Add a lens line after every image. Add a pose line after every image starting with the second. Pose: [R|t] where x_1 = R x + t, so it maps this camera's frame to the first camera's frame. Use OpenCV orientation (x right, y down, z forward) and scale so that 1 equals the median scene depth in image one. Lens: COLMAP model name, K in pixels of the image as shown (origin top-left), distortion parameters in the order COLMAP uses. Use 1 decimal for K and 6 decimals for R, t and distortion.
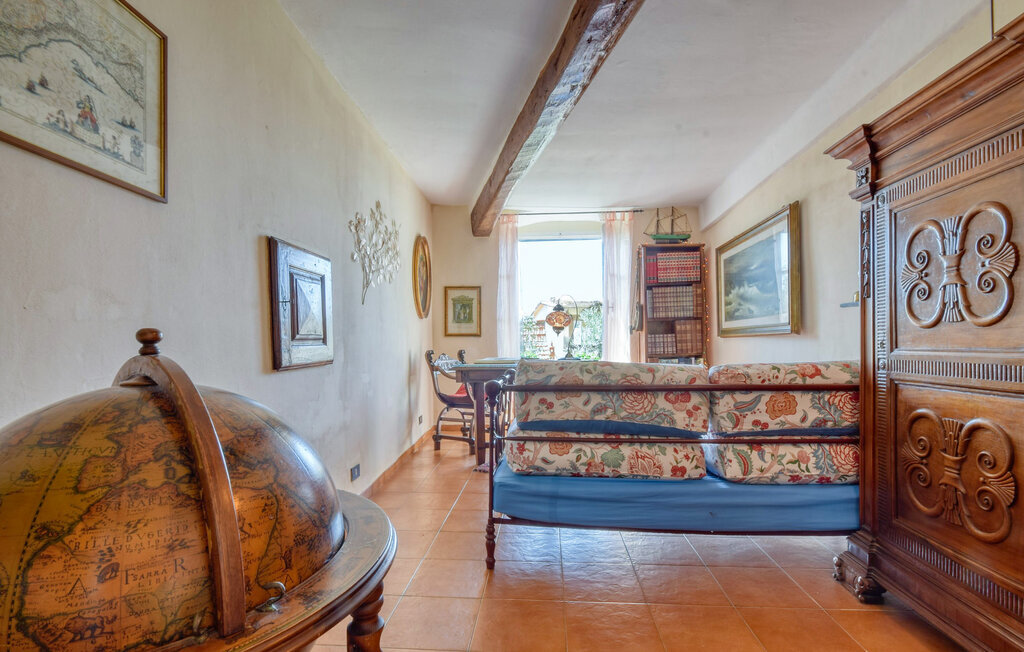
lens RADIAL K [[492.8, 0, 511.9], [0, 492.8, 331.1], [0, 0, 1]] dist [-0.000336, 0.000007]
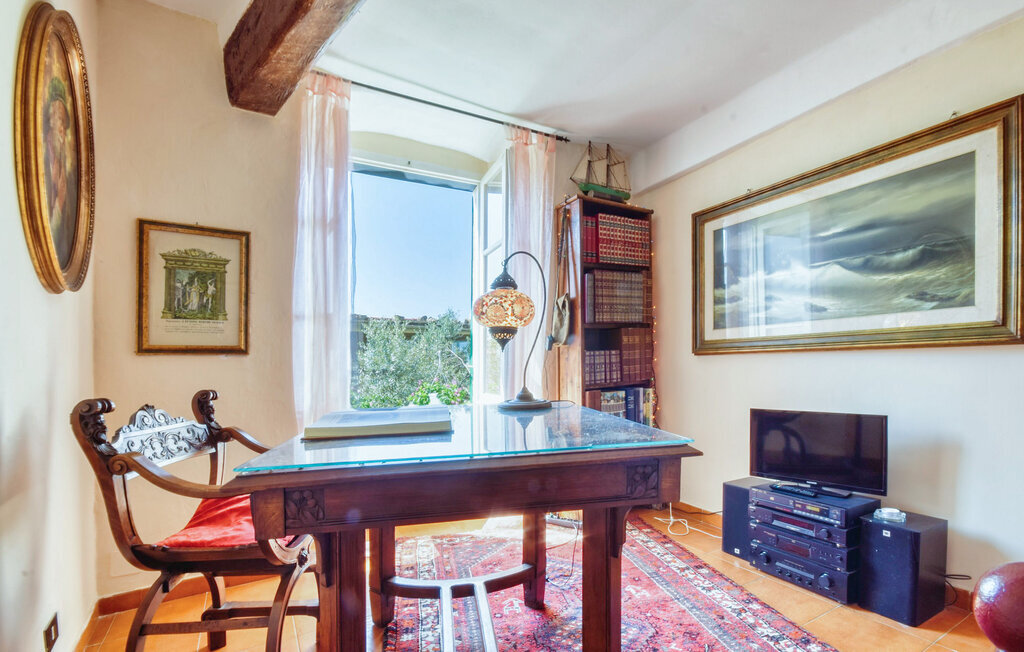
lens RADIAL K [[475.9, 0, 516.1], [0, 475.9, 354.6], [0, 0, 1]] dist [-0.012109, -0.004628]
pose [[0.833033, 0.002650, 0.553217, -0.102047], [-0.002793, 0.999996, -0.000585, 0.012353], [-0.553216, -0.001057, 0.833037, 0.580690]]
